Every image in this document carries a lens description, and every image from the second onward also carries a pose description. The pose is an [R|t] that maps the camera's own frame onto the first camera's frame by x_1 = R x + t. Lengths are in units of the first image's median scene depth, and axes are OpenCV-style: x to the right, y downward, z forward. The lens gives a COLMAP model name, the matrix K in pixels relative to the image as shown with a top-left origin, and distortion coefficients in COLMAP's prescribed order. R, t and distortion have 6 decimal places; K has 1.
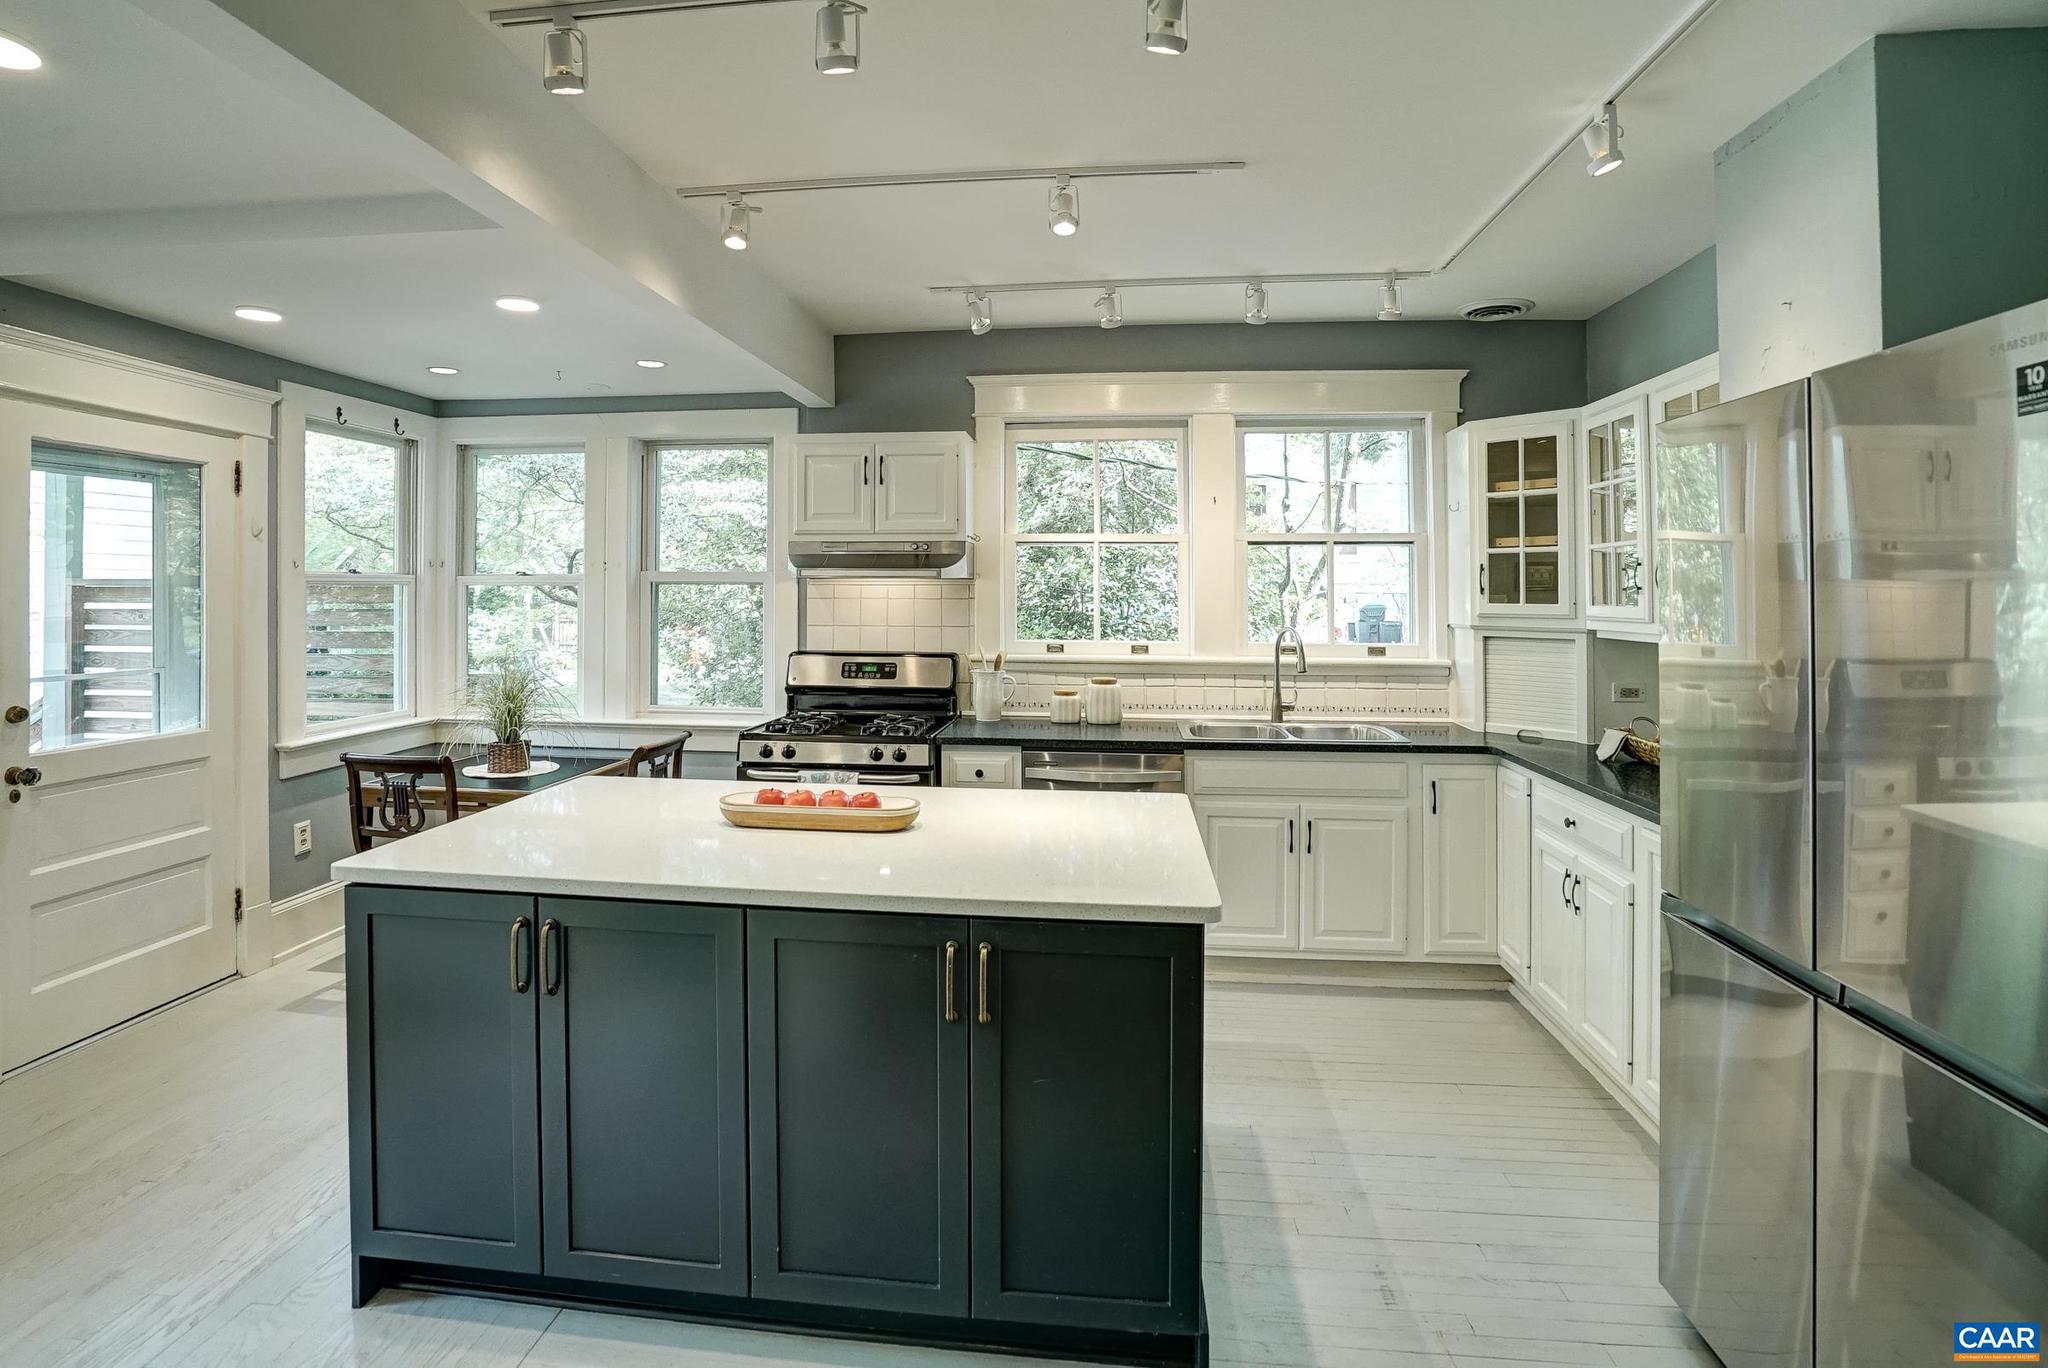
lens RADIAL K [[982.2, 0, 1020.0], [0, 982.2, 566.7], [0, 0, 1]] dist [-0.049630, 0.023872]
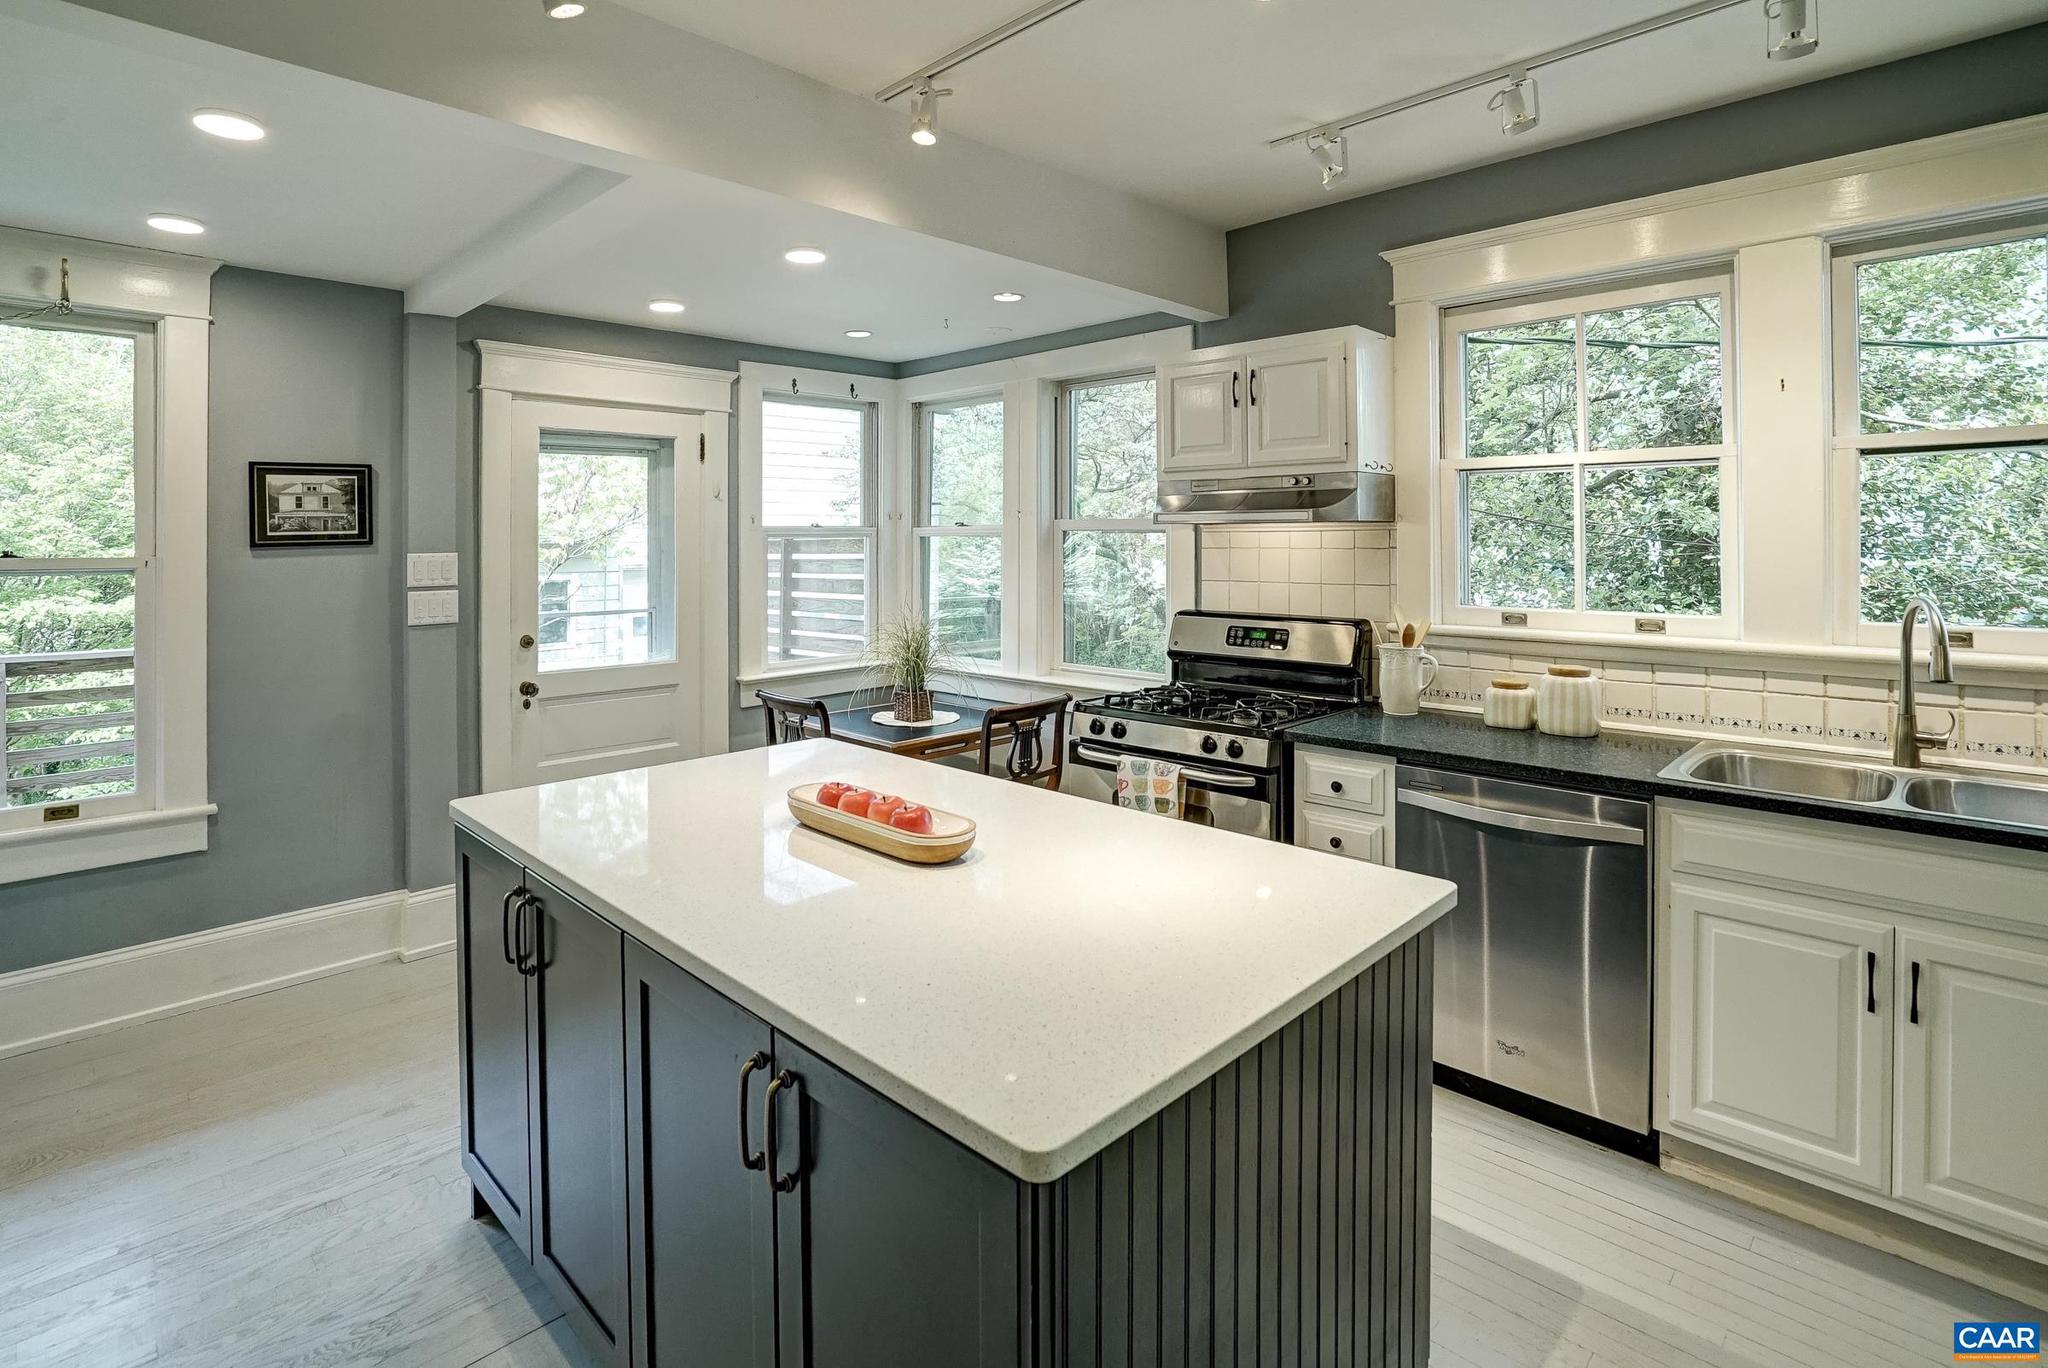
lens RADIAL K [[1010.2, 0, 1021.0], [0, 1010.2, 525.7], [0, 0, 1]] dist [-0.022669, 0.000093]
pose [[0.784434, -0.016237, -0.620000, 0.219445], [0.025096, 0.999670, 0.005572, 0.004643], [0.619705, -0.019931, 0.784582, 0.238558]]
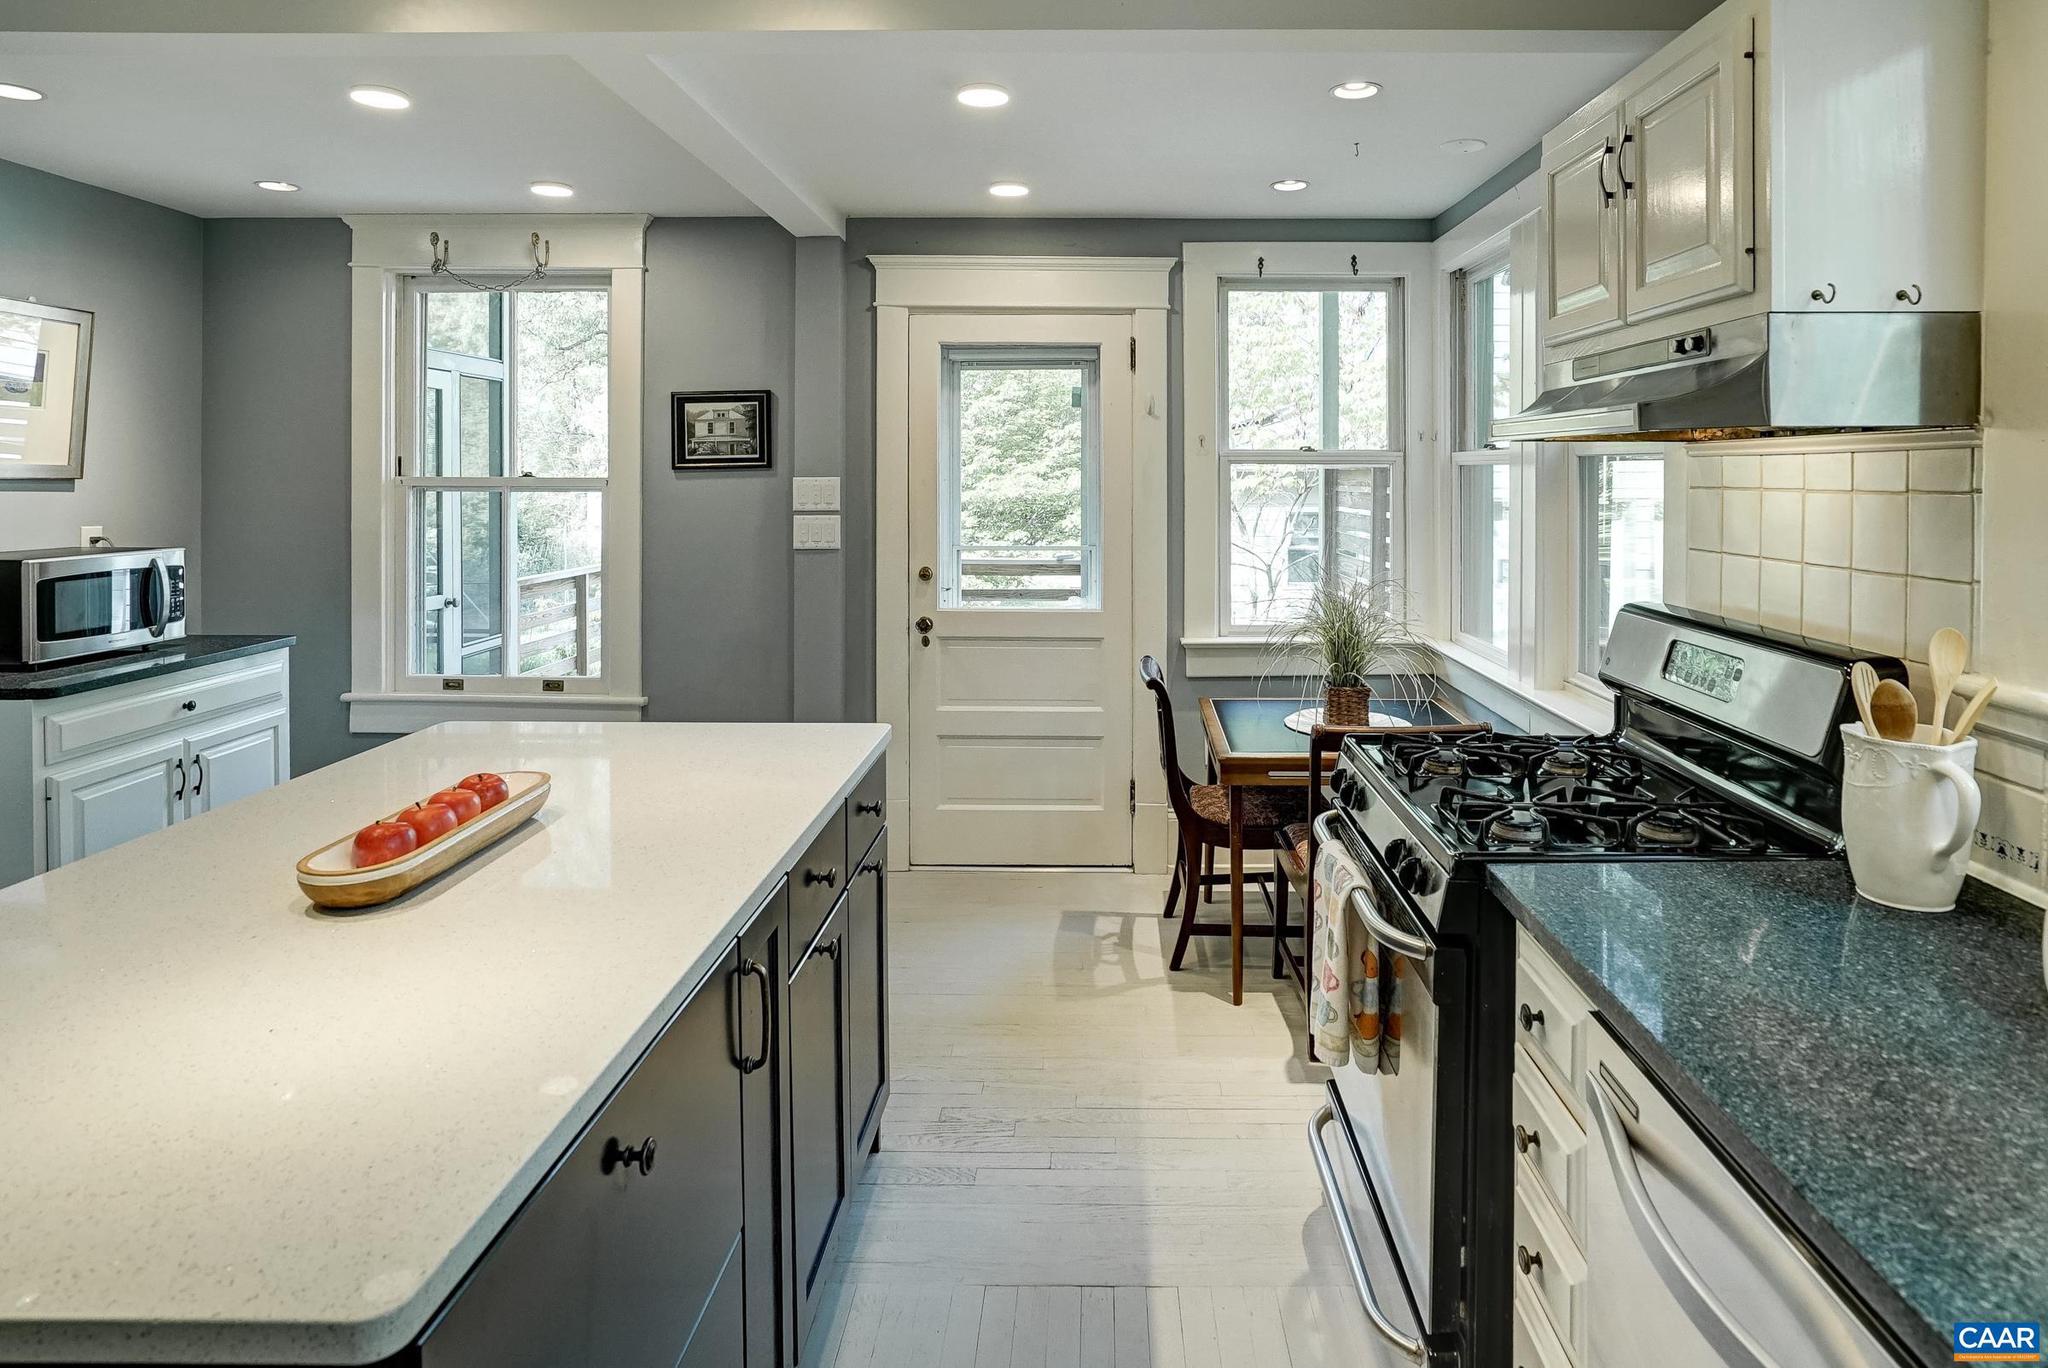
lens RADIAL K [[1165.6, 0, 1104.5], [0, 1165.6, 481.2], [0, 0, 1]] dist [-0.003379, -0.000525]
pose [[0.105171, 0.007617, -0.994425, 0.301398], [0.022165, 0.999704, 0.010002, 0.018979], [0.994207, -0.023094, 0.104971, 0.737250]]
